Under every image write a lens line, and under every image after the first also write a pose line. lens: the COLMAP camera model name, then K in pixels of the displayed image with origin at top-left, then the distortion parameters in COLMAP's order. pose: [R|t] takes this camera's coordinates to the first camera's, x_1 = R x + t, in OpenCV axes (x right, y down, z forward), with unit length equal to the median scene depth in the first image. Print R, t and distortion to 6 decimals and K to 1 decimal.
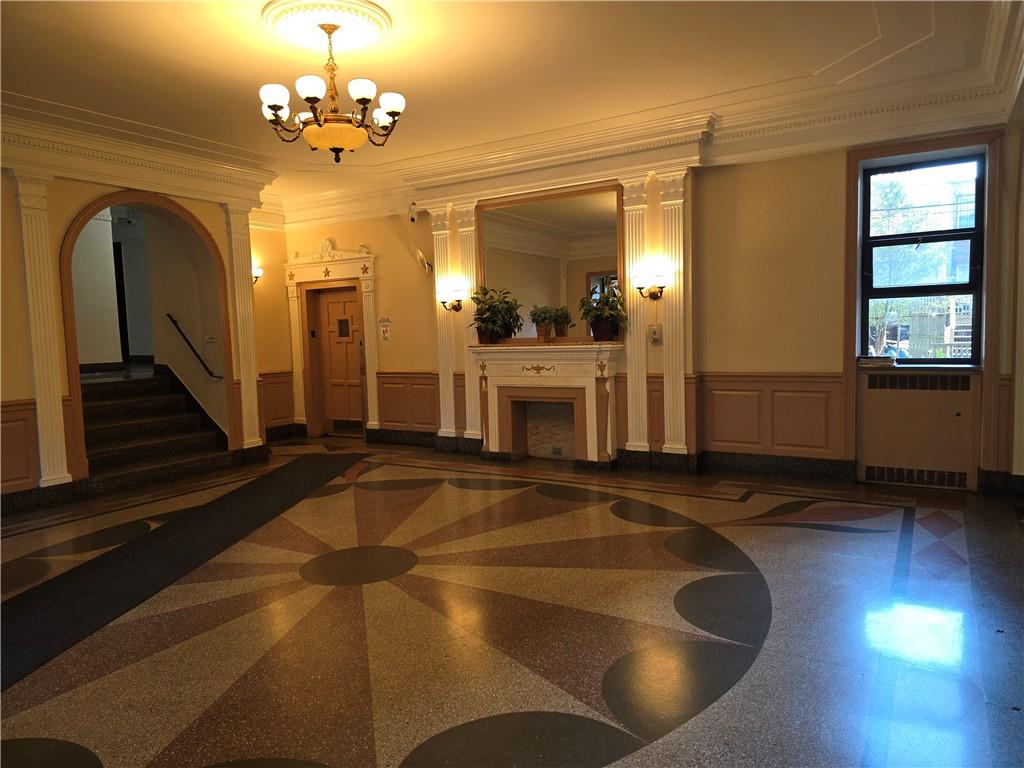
lens RADIAL K [[687.2, 0, 514.5], [0, 687.2, 384.2], [0, 0, 1]] dist [0.026326, 0.000206]
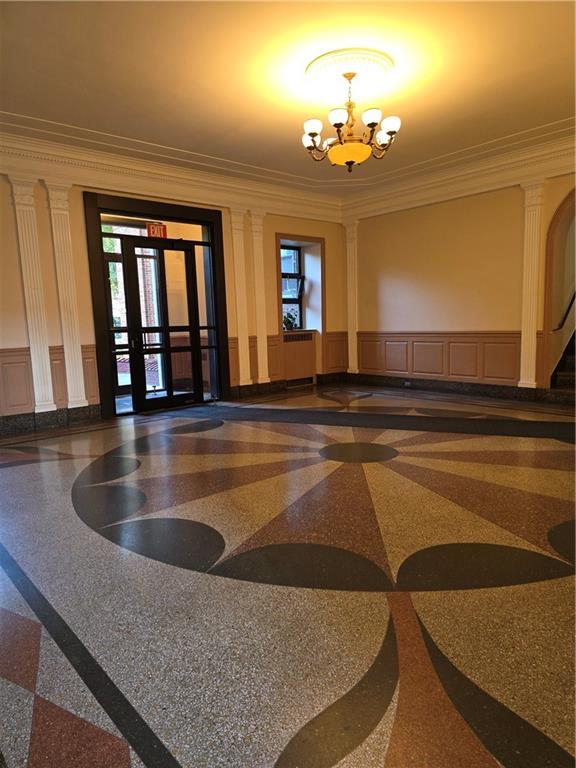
lens RADIAL K [[515.4, 0, 290.2], [0, 515.4, 382.9], [0, 0, 1]] dist [0.026326, 0.000206]
pose [[-0.287103, 0.163595, -0.943826, 0.767961], [-0.047082, 0.981707, 0.184483, -0.072147], [0.956742, 0.097403, -0.274149, 1.073215]]
